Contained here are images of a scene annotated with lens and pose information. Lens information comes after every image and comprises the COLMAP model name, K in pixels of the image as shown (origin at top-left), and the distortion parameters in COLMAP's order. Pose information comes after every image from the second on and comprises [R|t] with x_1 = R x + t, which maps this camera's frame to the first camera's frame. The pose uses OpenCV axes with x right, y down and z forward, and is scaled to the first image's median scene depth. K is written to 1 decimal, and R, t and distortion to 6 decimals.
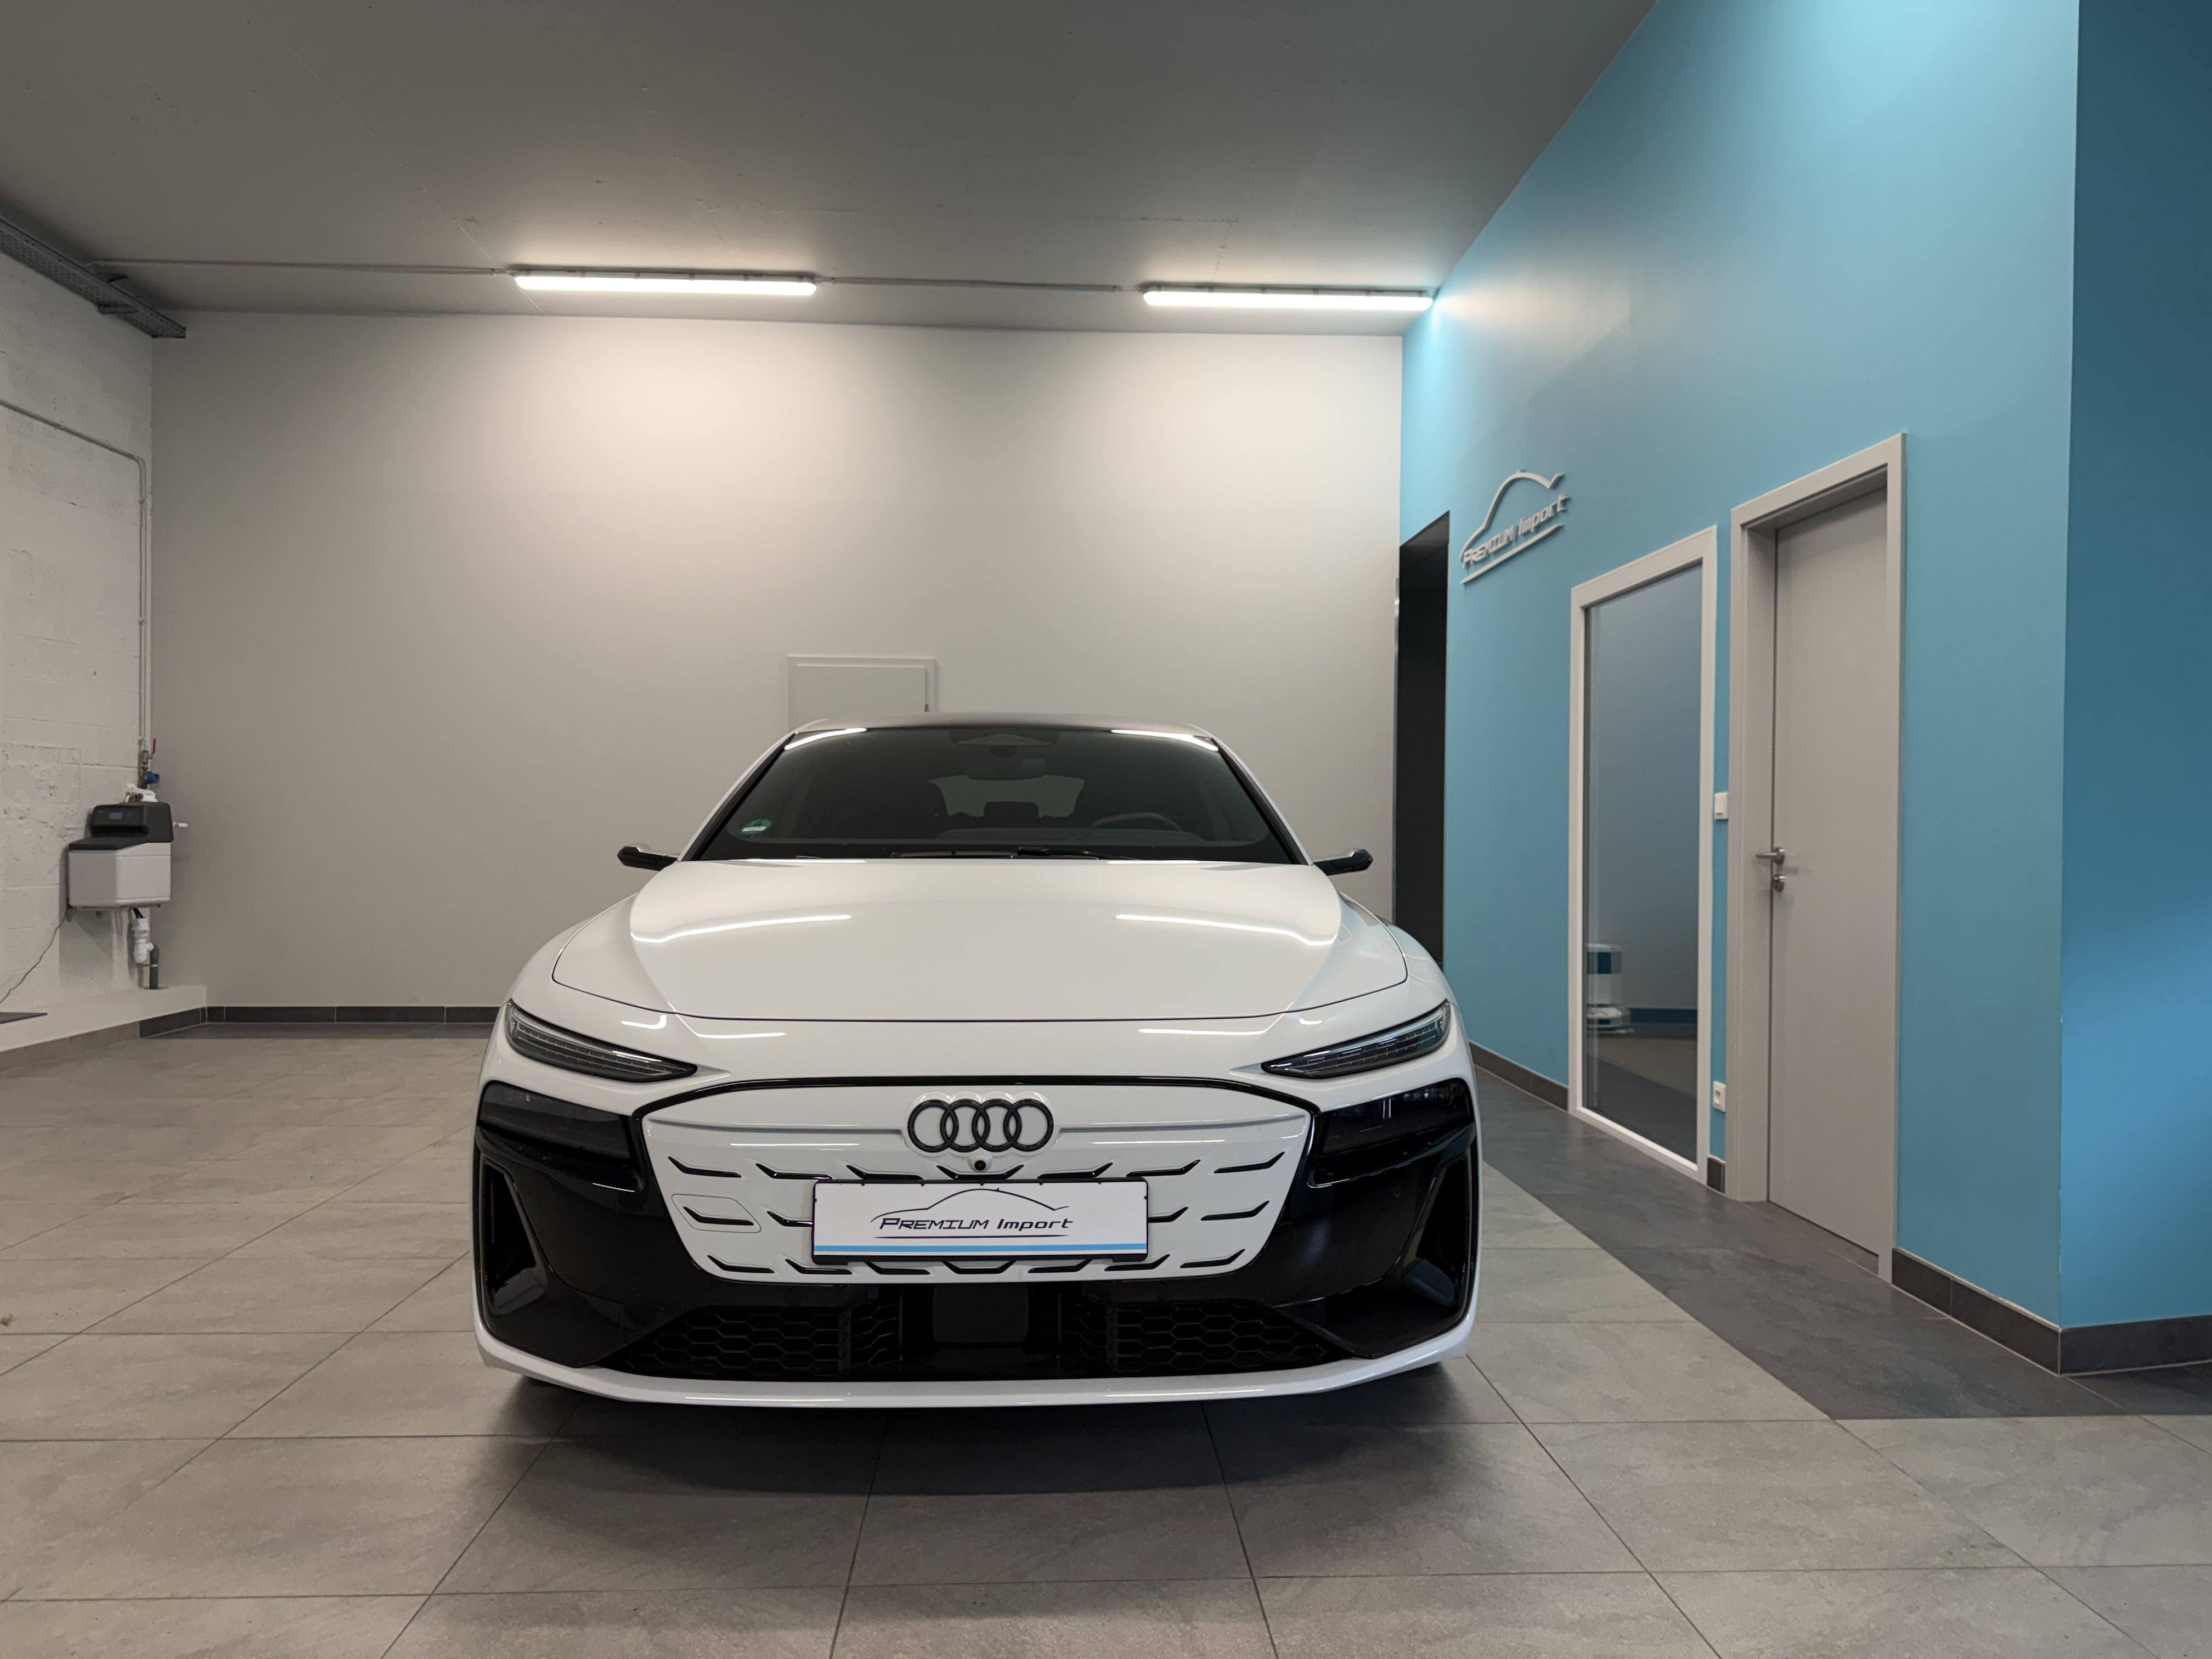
lens RADIAL K [[1543.8, 0, 1106.0], [0, 1543.8, 829.5], [0, 0, 1]] dist [0.066180, -0.084622]
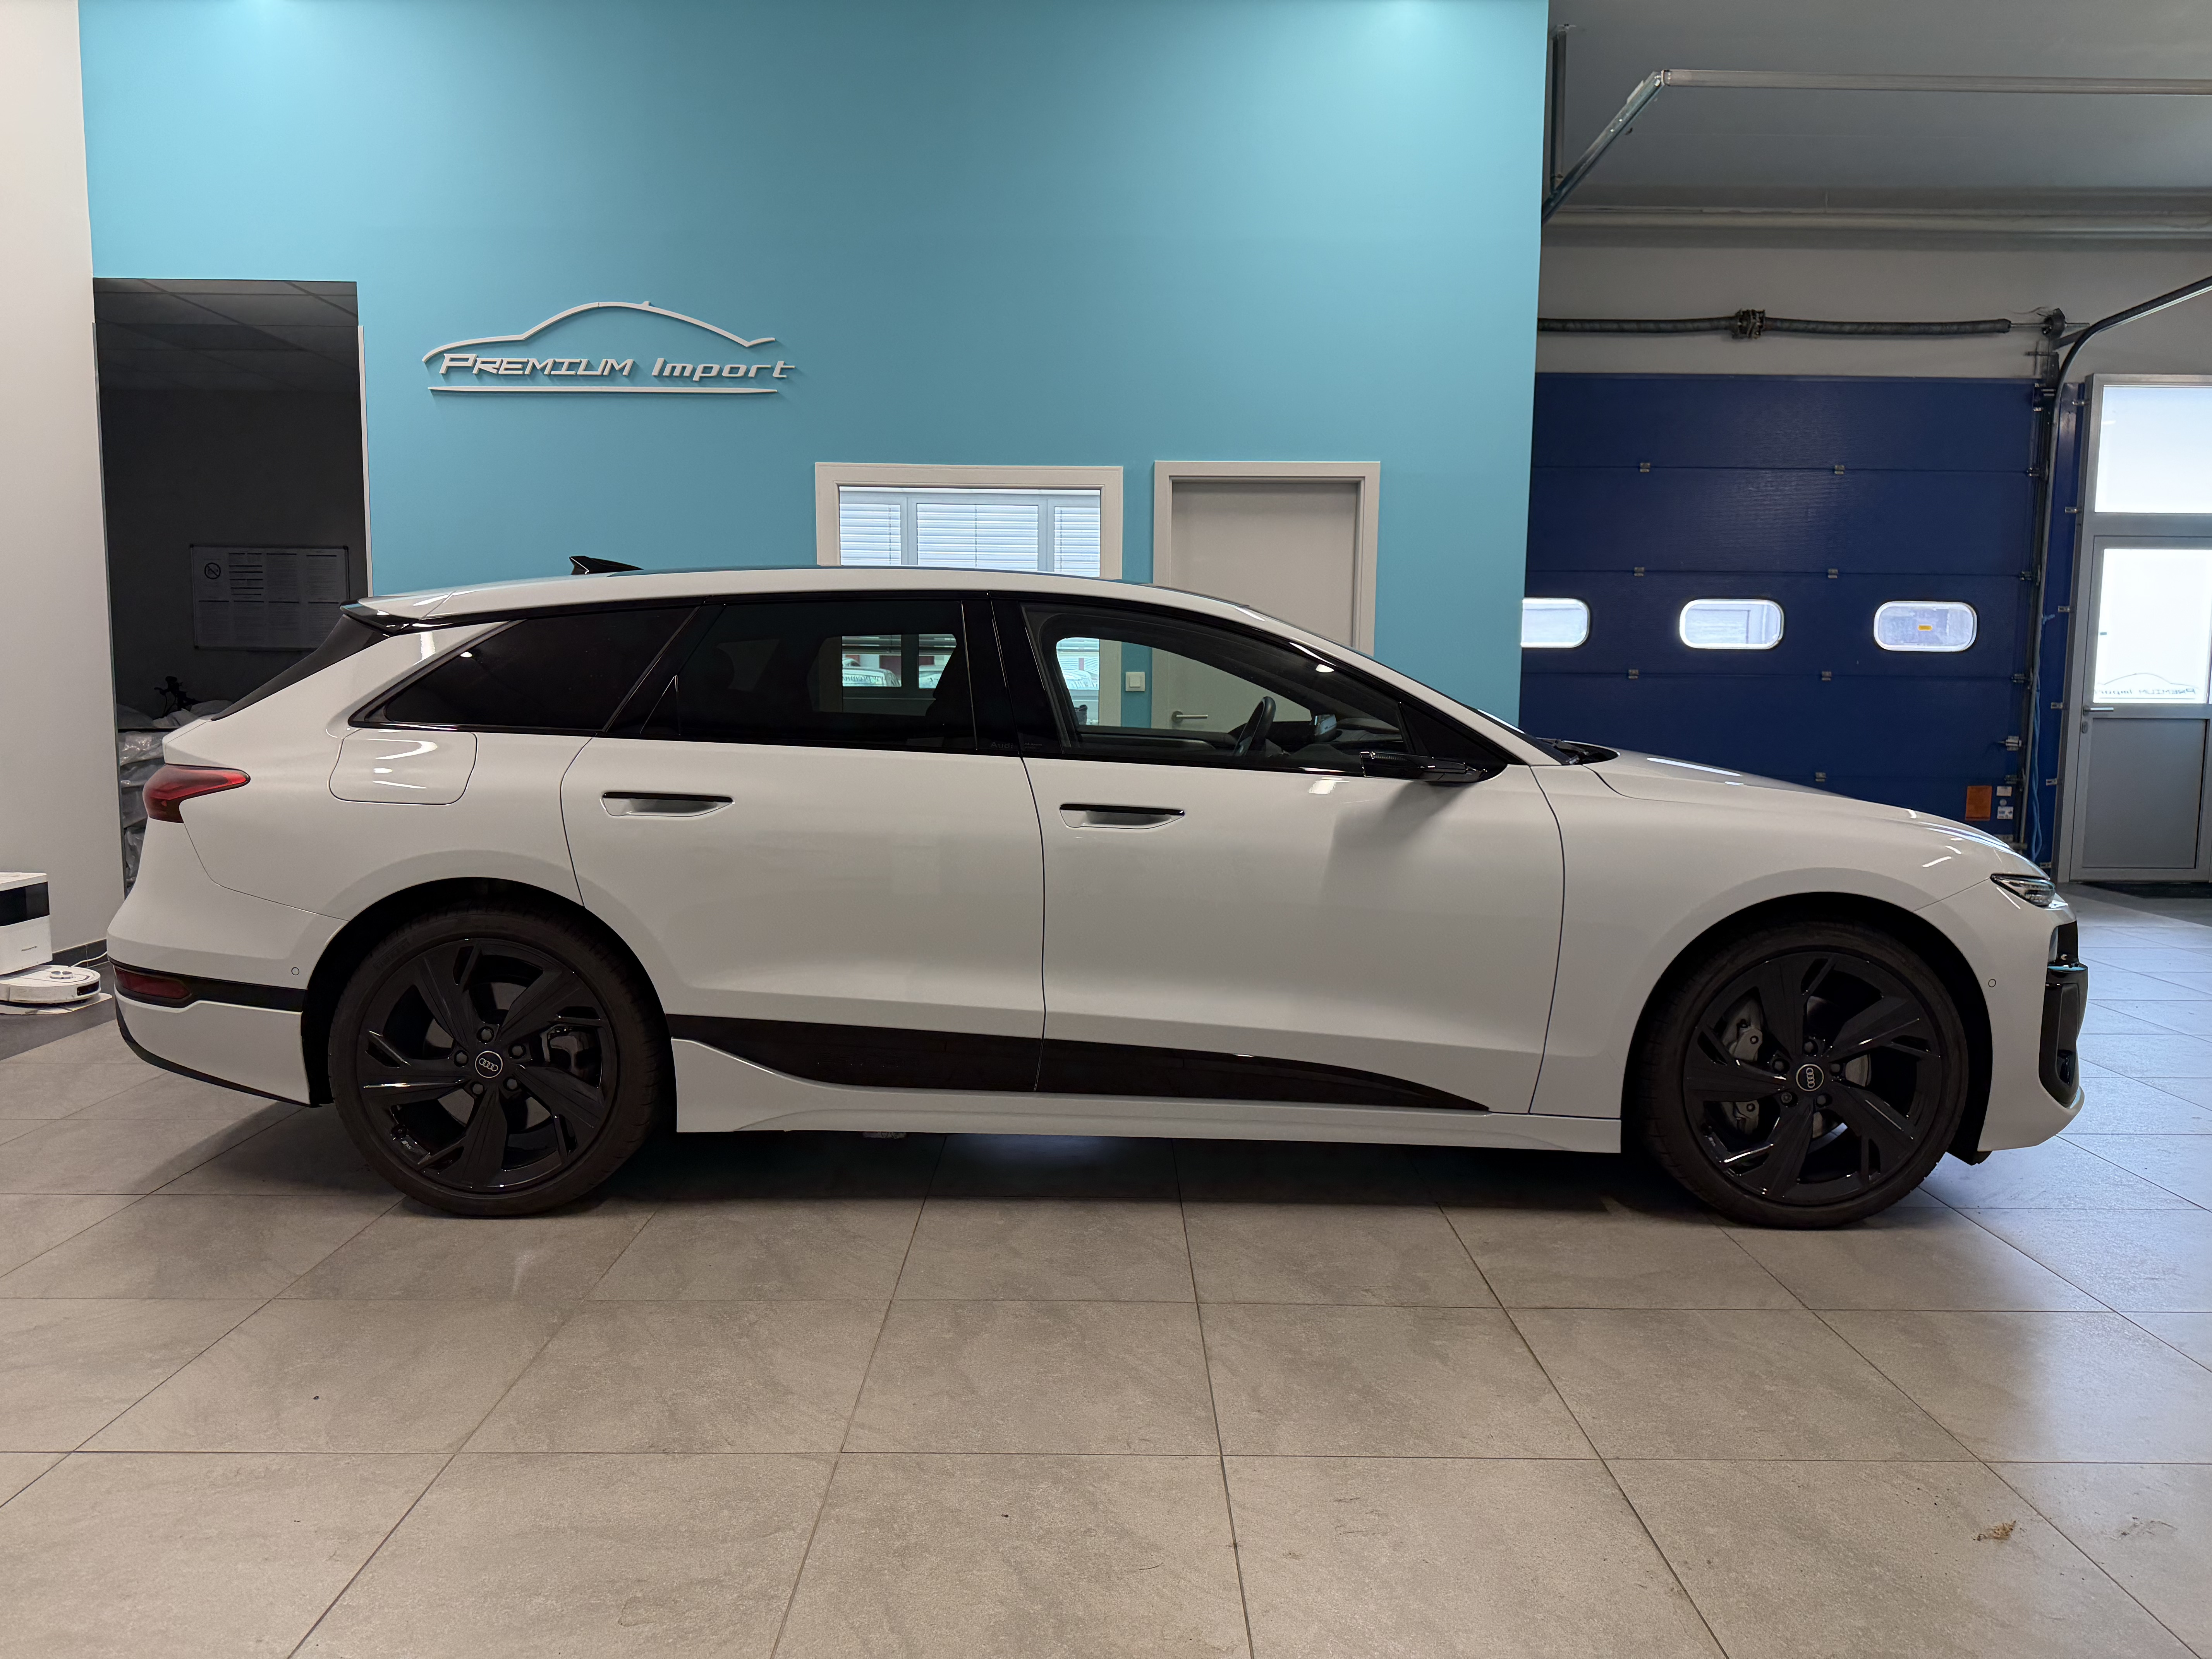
lens RADIAL K [[1543.8, 0, 1106.0], [0, 1543.8, 829.5], [0, 0, 1]] dist [0.066180, -0.084622]
pose [[0.039953, -0.106901, 0.993467, -1.838101], [-0.010235, 0.994165, 0.107388, -0.058869], [-0.999149, -0.014459, 0.038626, 1.863710]]
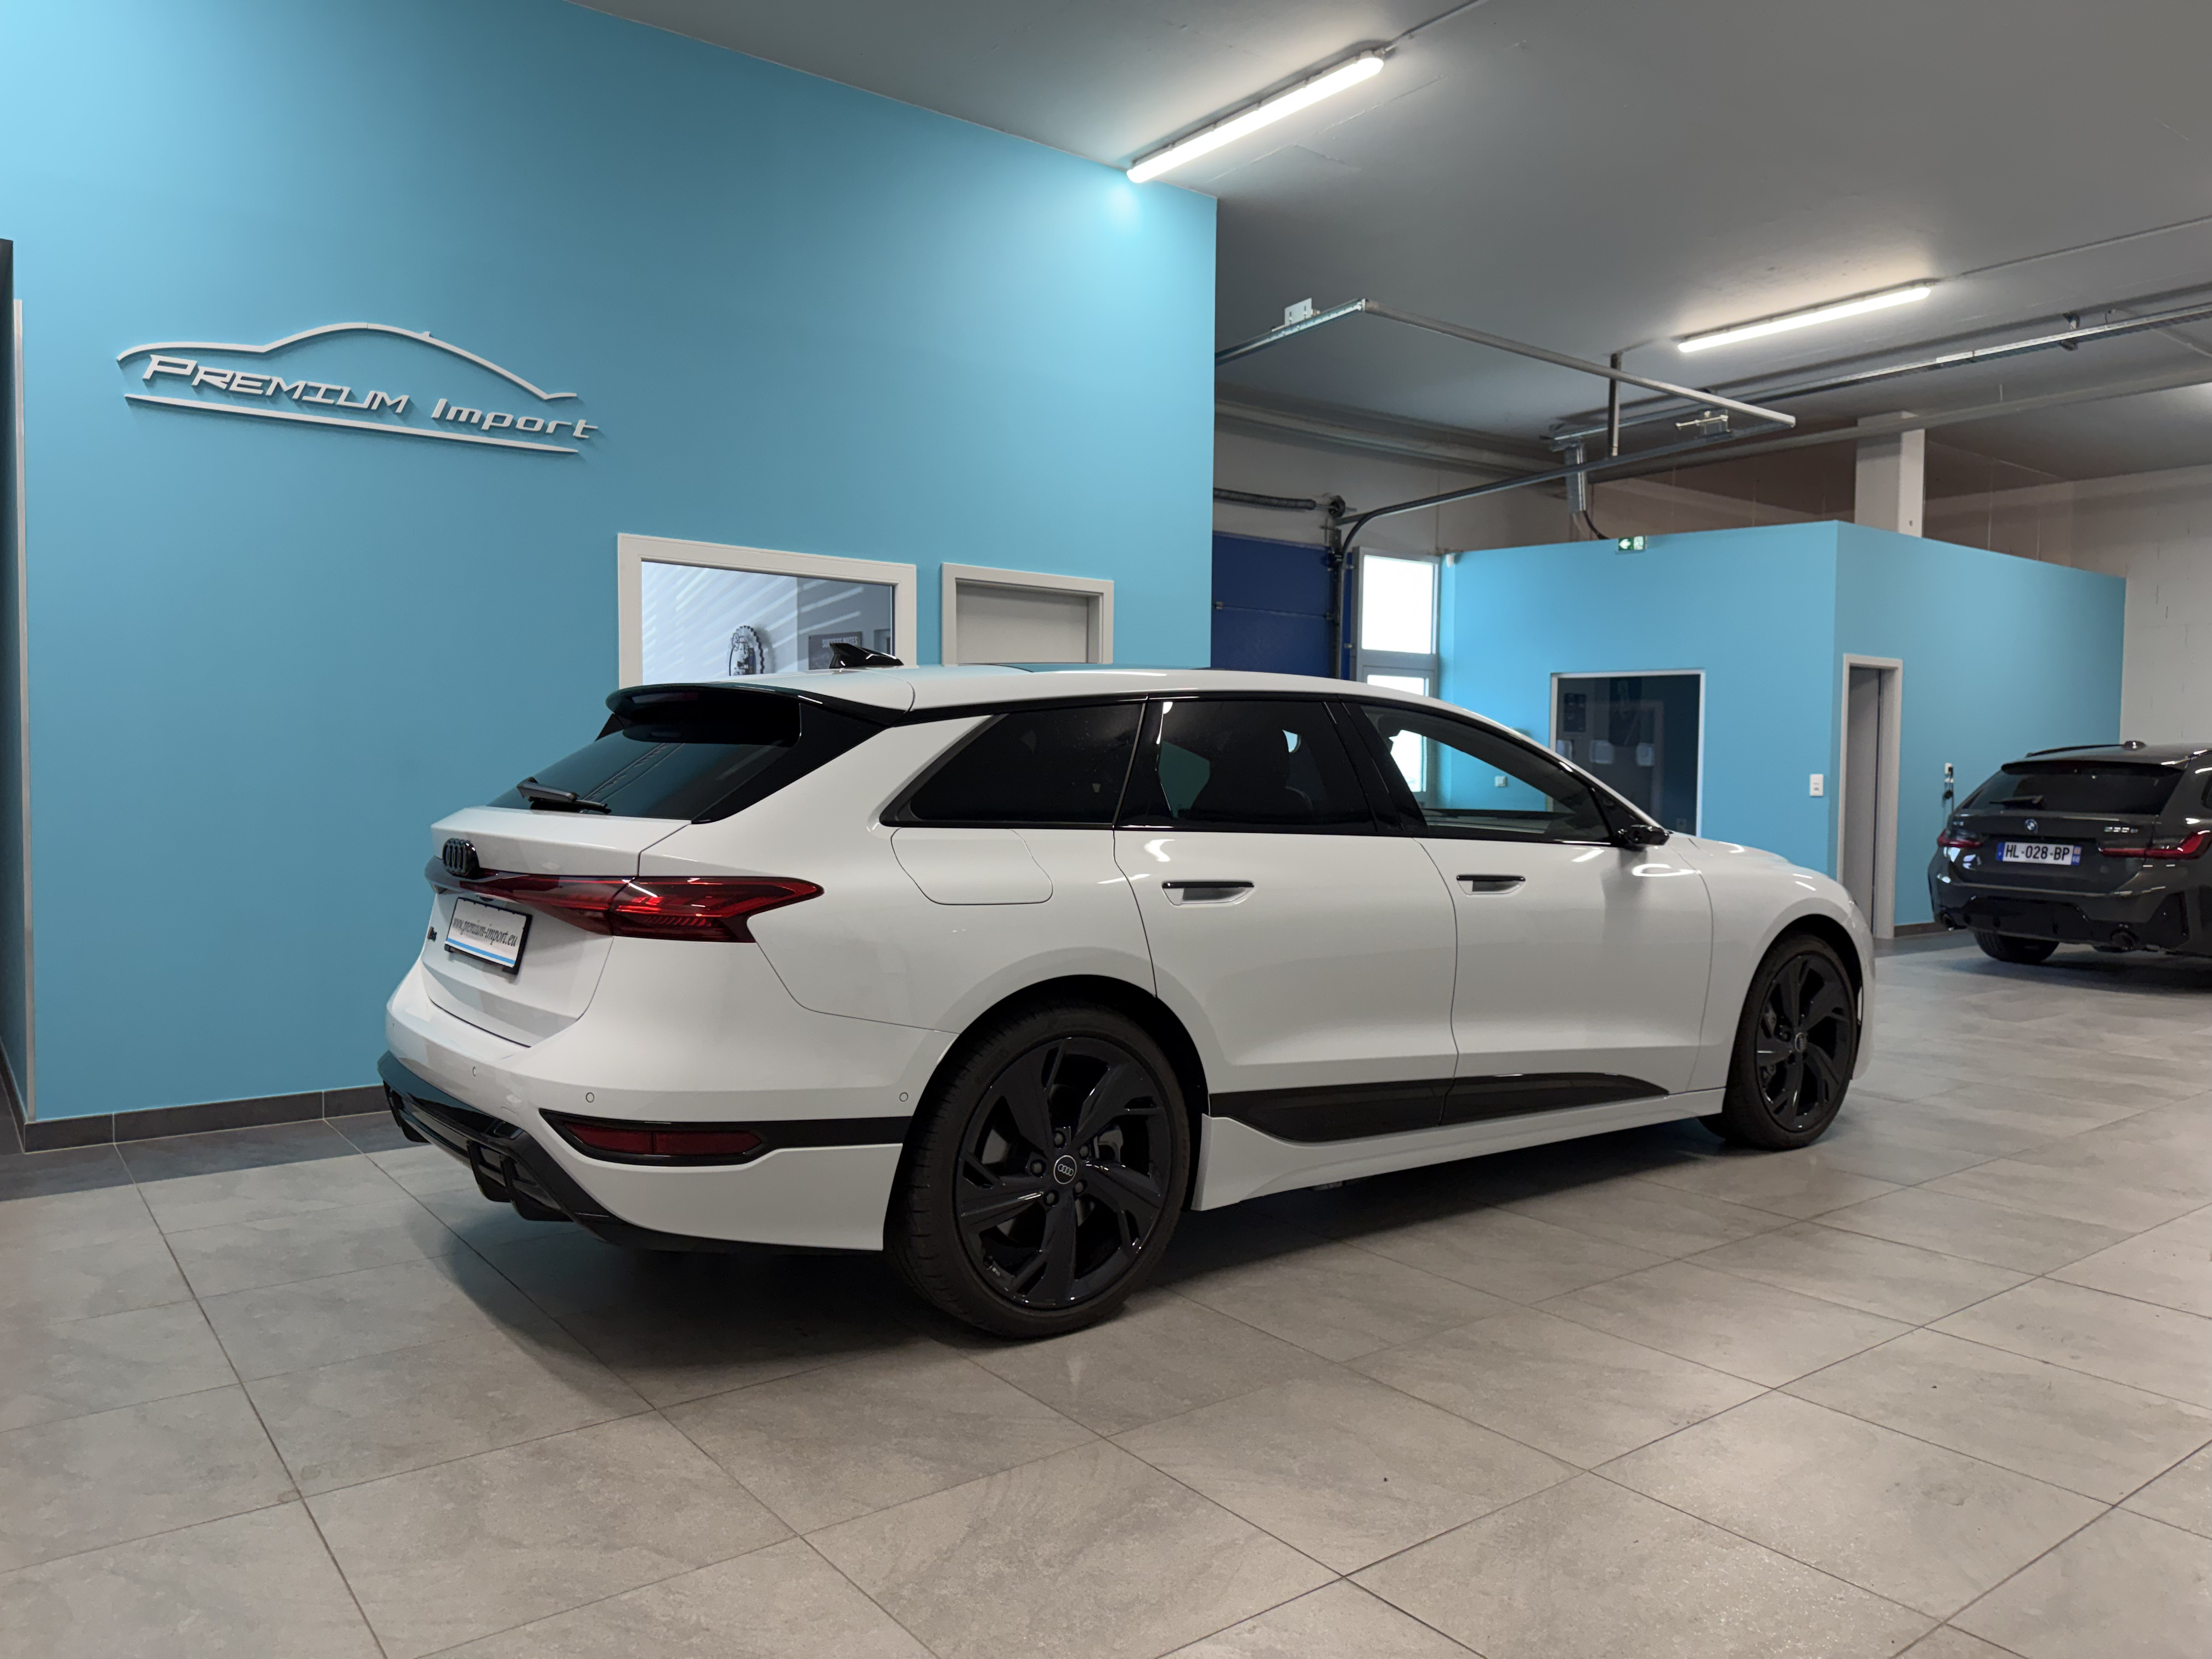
lens RADIAL K [[1543.8, 0, 1106.0], [0, 1543.8, 829.5], [0, 0, 1]] dist [0.066180, -0.084622]
pose [[-0.568419, -0.041849, 0.821674, -1.604988], [-0.014086, 0.999054, 0.041139, -0.044481], [-0.822619, 0.011810, -0.568471, 3.174876]]
